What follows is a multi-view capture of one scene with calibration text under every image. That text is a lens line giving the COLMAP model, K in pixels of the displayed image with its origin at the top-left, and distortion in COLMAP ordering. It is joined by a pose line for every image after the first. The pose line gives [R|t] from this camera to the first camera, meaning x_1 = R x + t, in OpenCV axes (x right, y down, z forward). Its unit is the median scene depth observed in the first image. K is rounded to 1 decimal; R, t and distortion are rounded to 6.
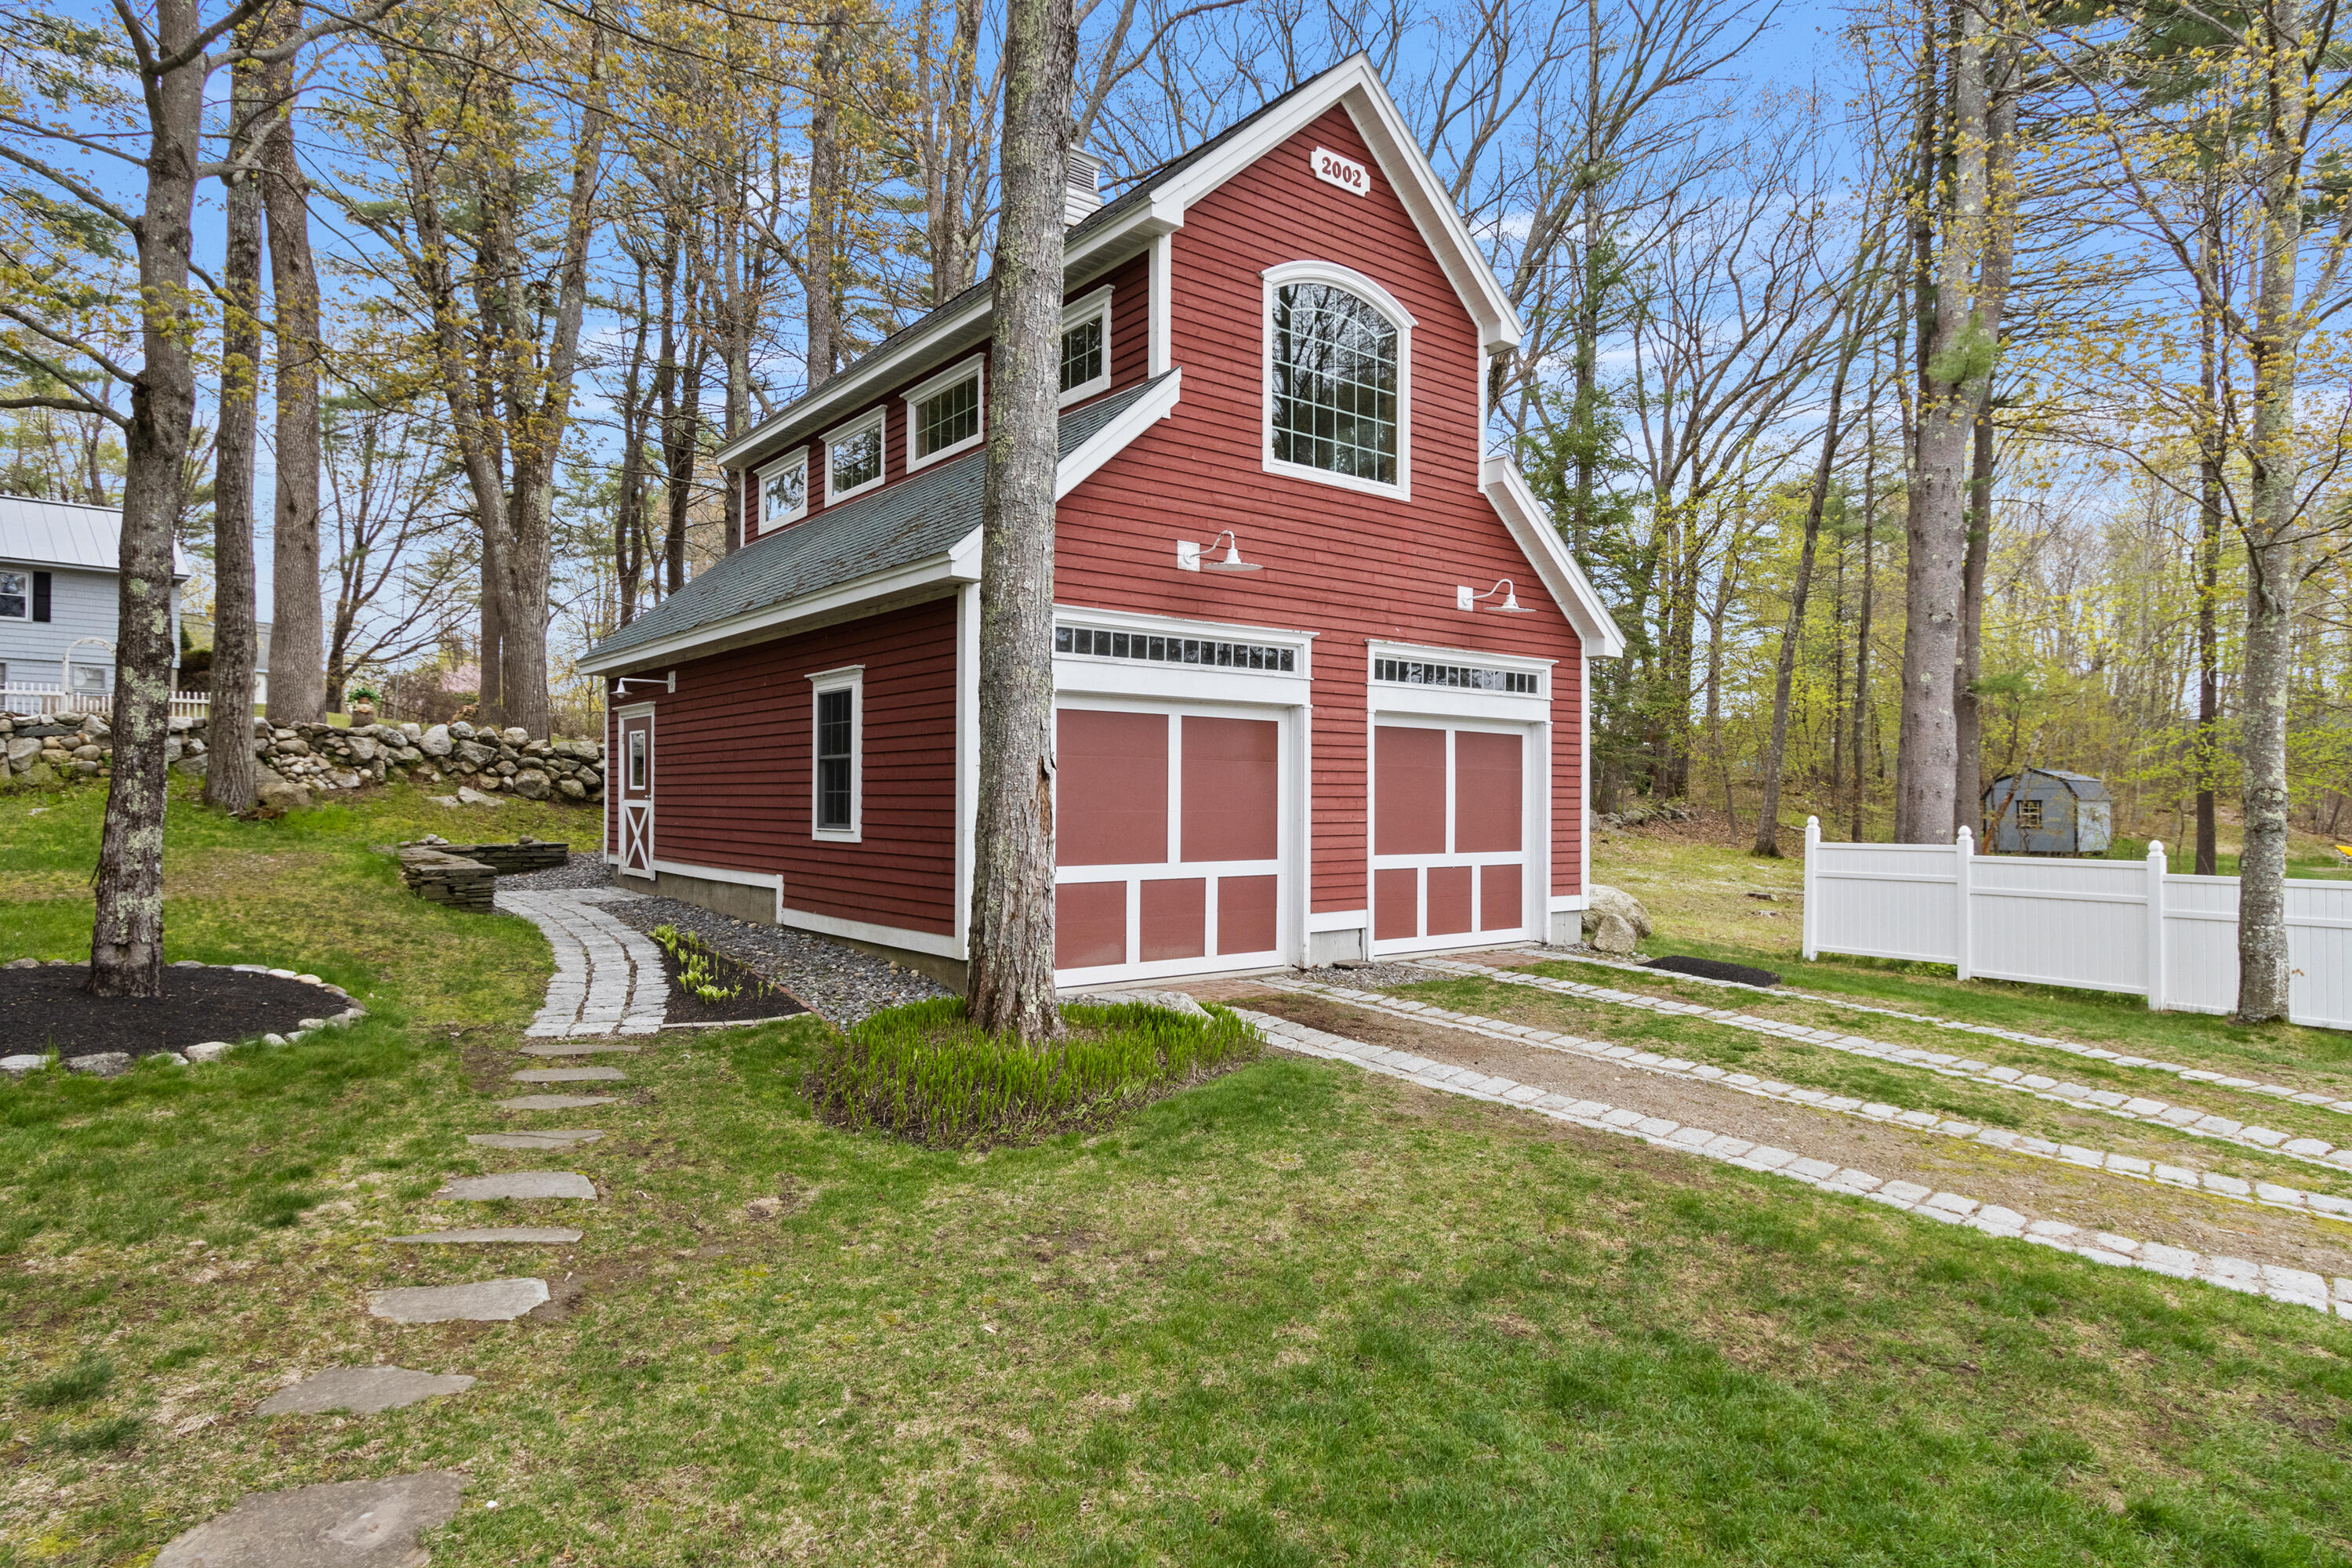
lens RADIAL K [[1327.5, 0, 1187.7], [0, 1327.5, 787.0], [0, 0, 1]] dist [0.003220, 0.000322]
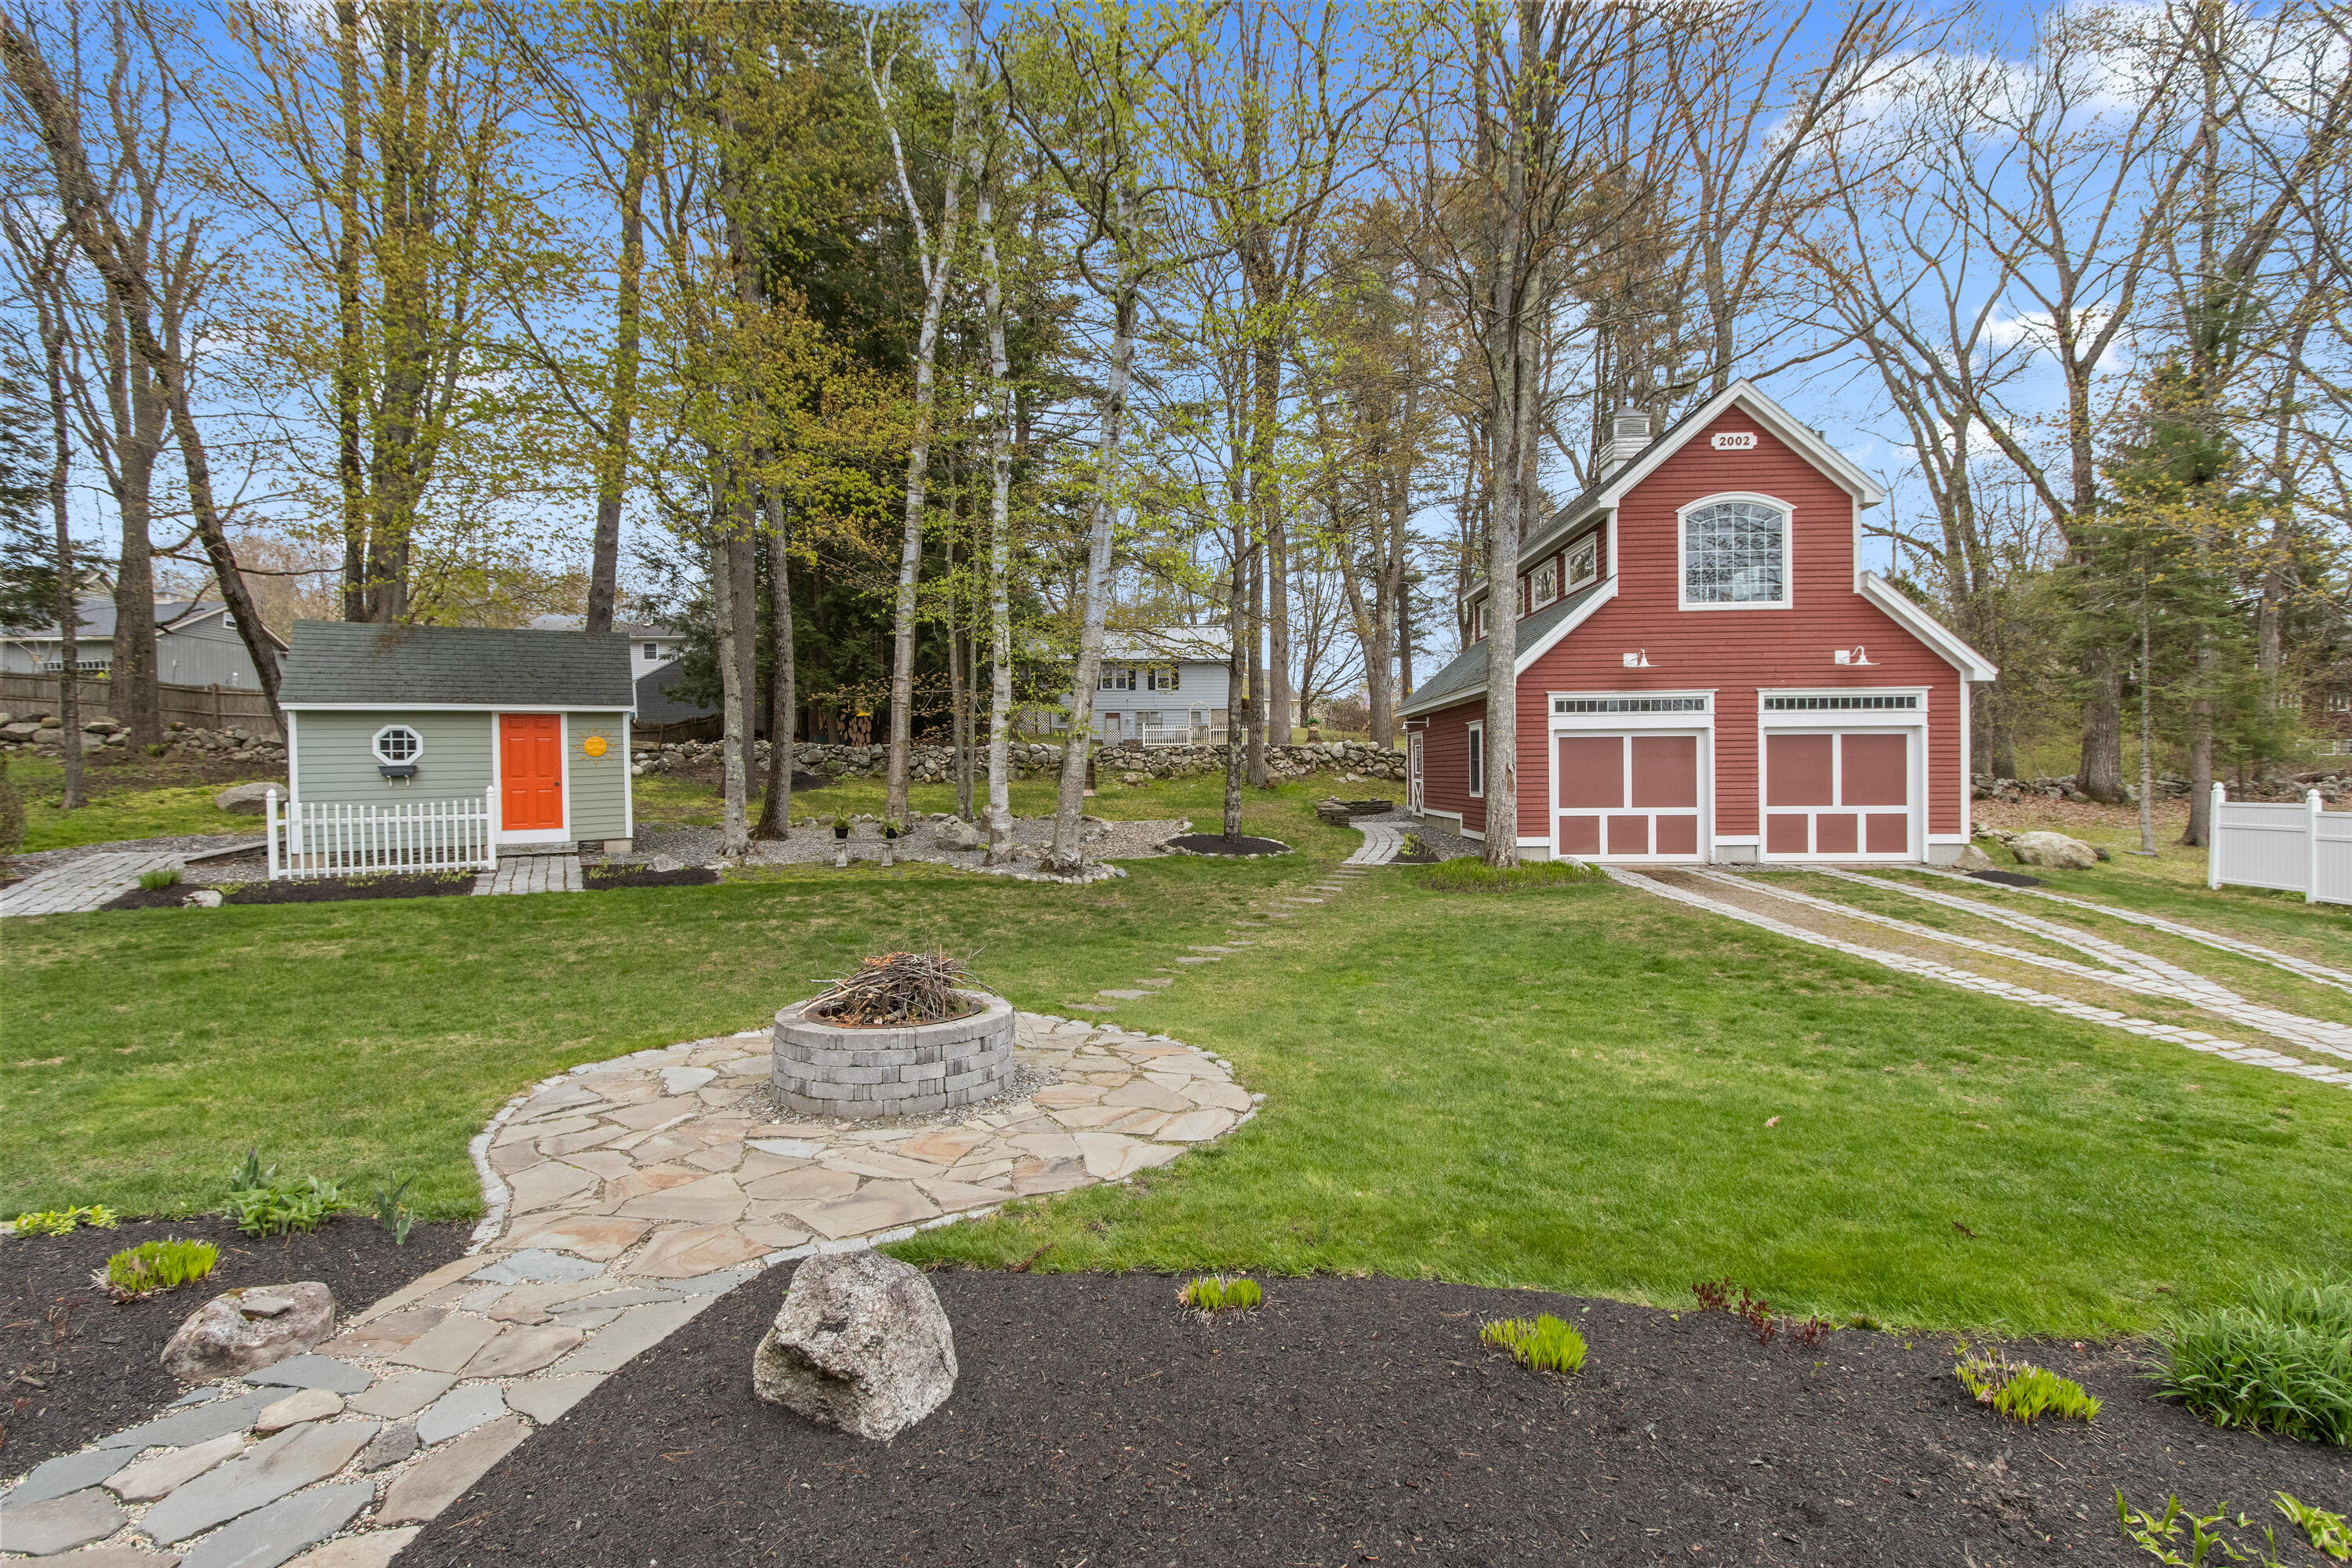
lens RADIAL K [[1074.0, 0, 1165.3], [0, 1074.0, 786.0], [0, 0, 1]] dist [0.002570, -0.000395]
pose [[0.760514, -0.005322, -0.649300, 0.472149], [0.019234, 0.999712, 0.014334, -0.013370], [0.649037, -0.023390, 0.760398, -0.663239]]
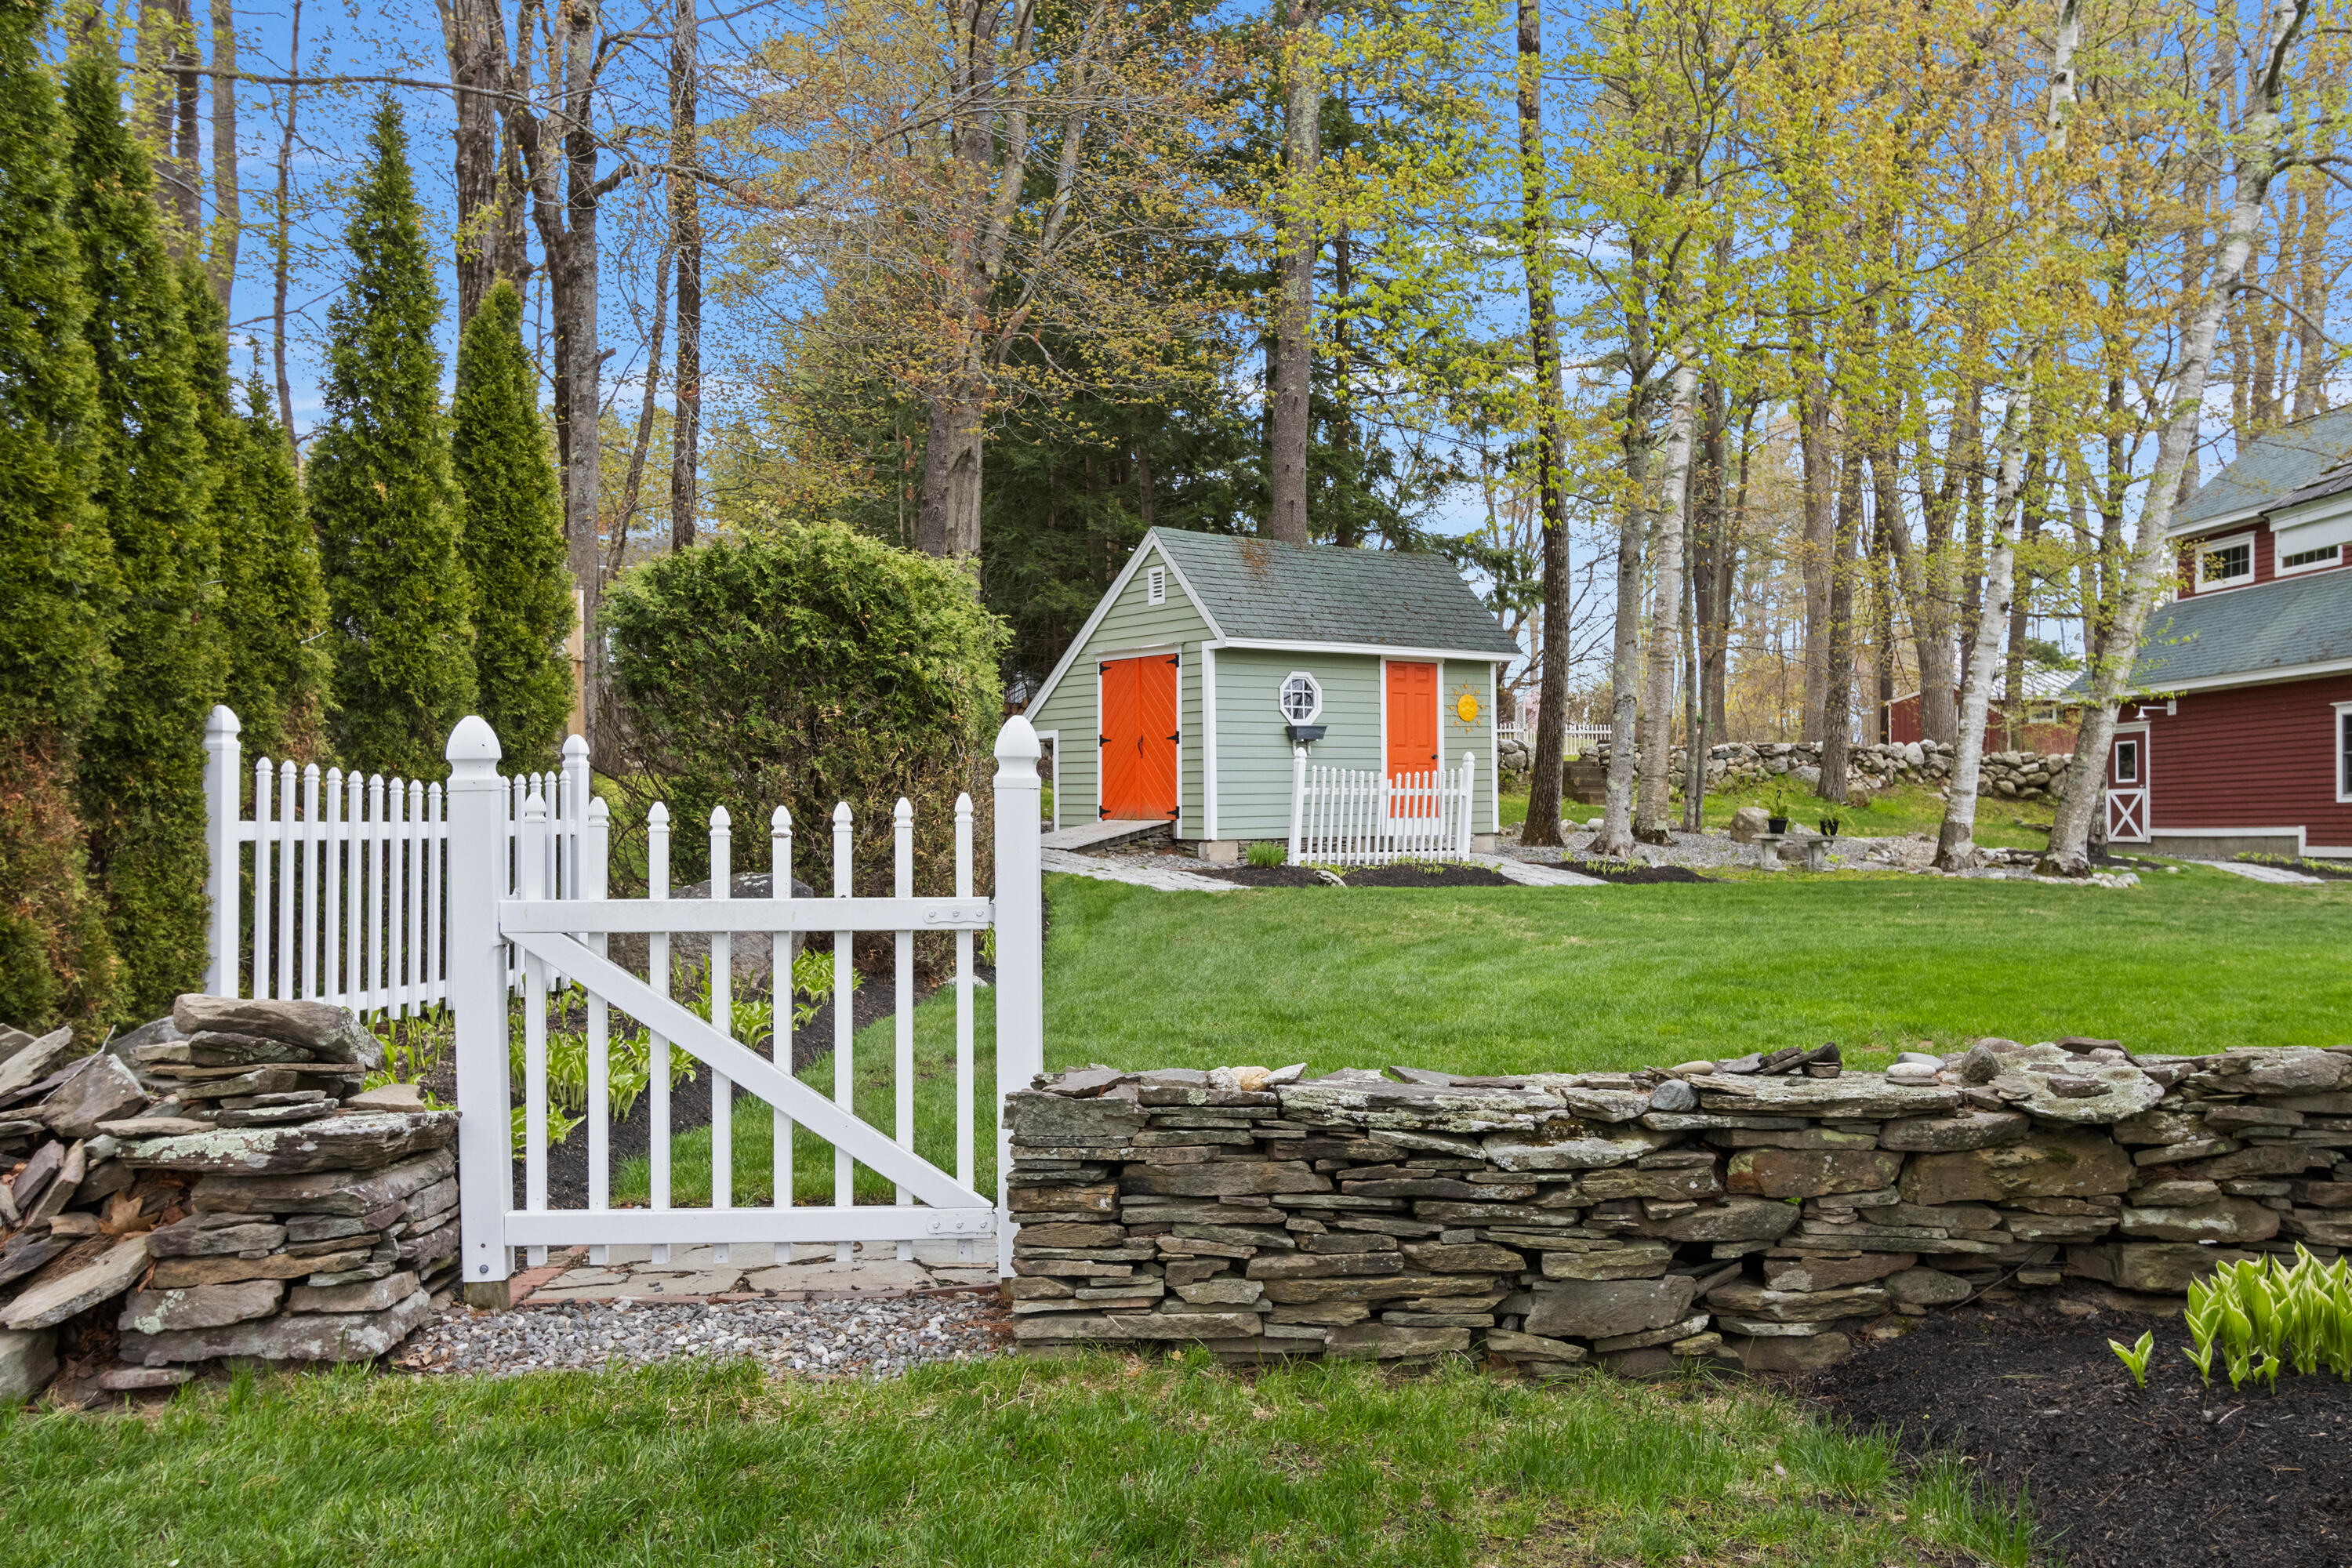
lens RADIAL K [[1933.6, 0, 1181.1], [0, 1933.6, 817.9], [0, 0, 1]] dist [0.003467, -0.001081]
pose [[0.832315, -0.014167, -0.554122, -0.134377], [0.013323, 0.999896, -0.005551, 0.049853], [0.554143, -0.002762, 0.832417, -1.704613]]
